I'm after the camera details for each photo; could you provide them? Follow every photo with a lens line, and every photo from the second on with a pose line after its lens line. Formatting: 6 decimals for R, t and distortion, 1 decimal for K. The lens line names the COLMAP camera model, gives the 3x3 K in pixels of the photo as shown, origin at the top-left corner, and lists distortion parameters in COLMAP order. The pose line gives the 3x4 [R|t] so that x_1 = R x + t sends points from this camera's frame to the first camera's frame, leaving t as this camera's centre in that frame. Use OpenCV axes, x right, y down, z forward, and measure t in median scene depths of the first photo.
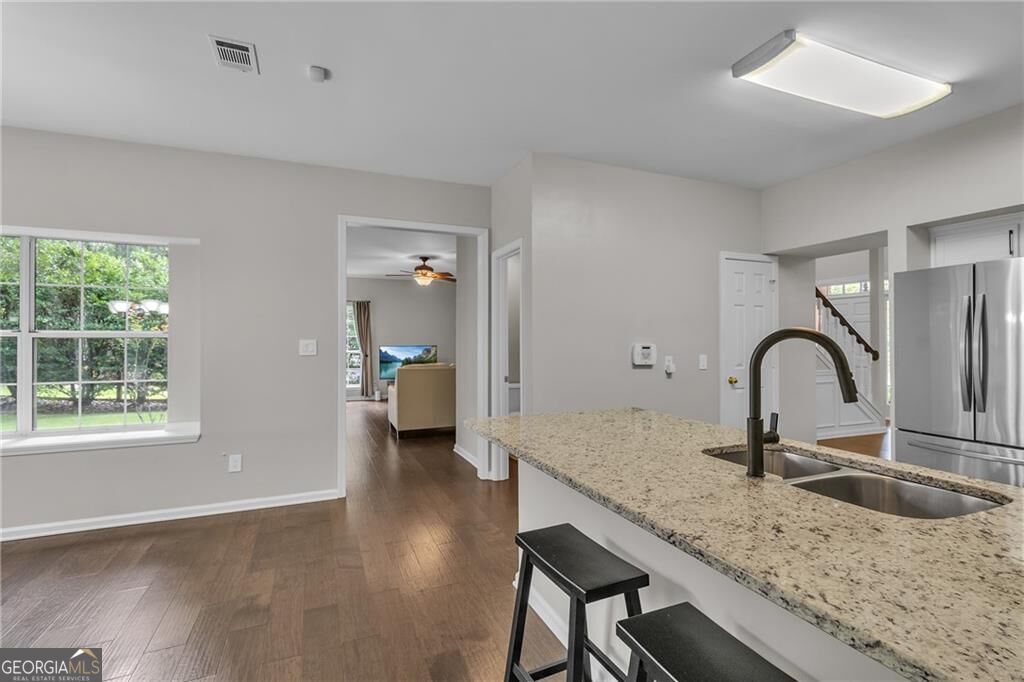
lens RADIAL K [[489.0, 0, 521.9], [0, 489.0, 341.6], [0, 0, 1]] dist [0.003573, 0.002227]
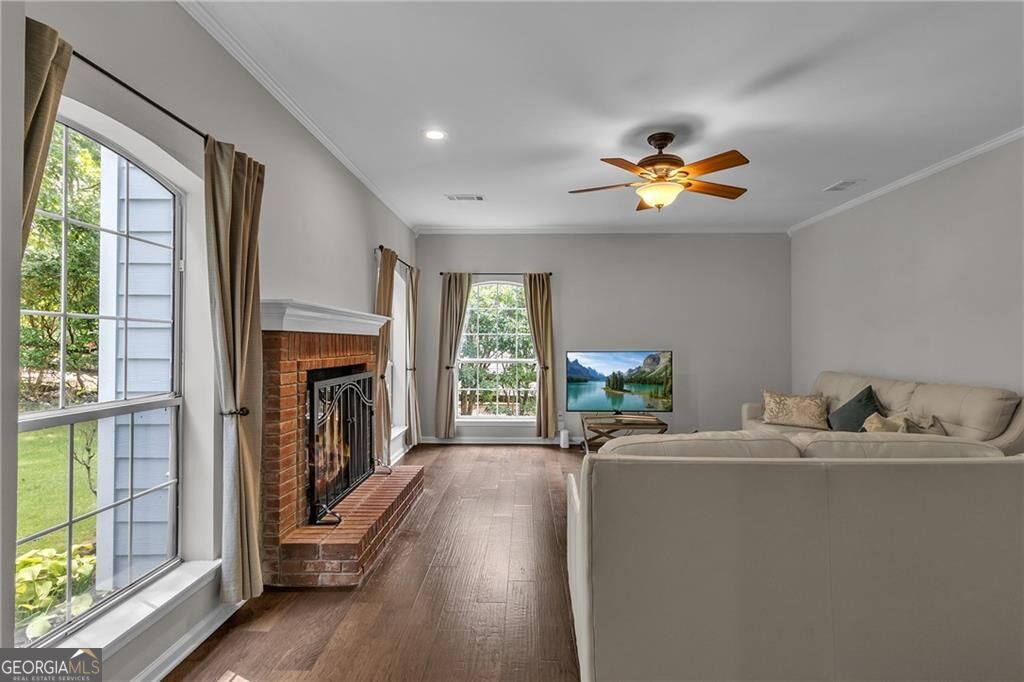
lens RADIAL K [[489.0, 0, 515.6], [0, 489.0, 343.8], [0, 0, 1]] dist [0.003573, 0.002227]
pose [[0.914183, -0.004711, -0.405274, -0.117541], [0.001330, 0.999962, -0.008624, 0.005567], [0.405300, 0.007344, 0.914154, 0.464794]]
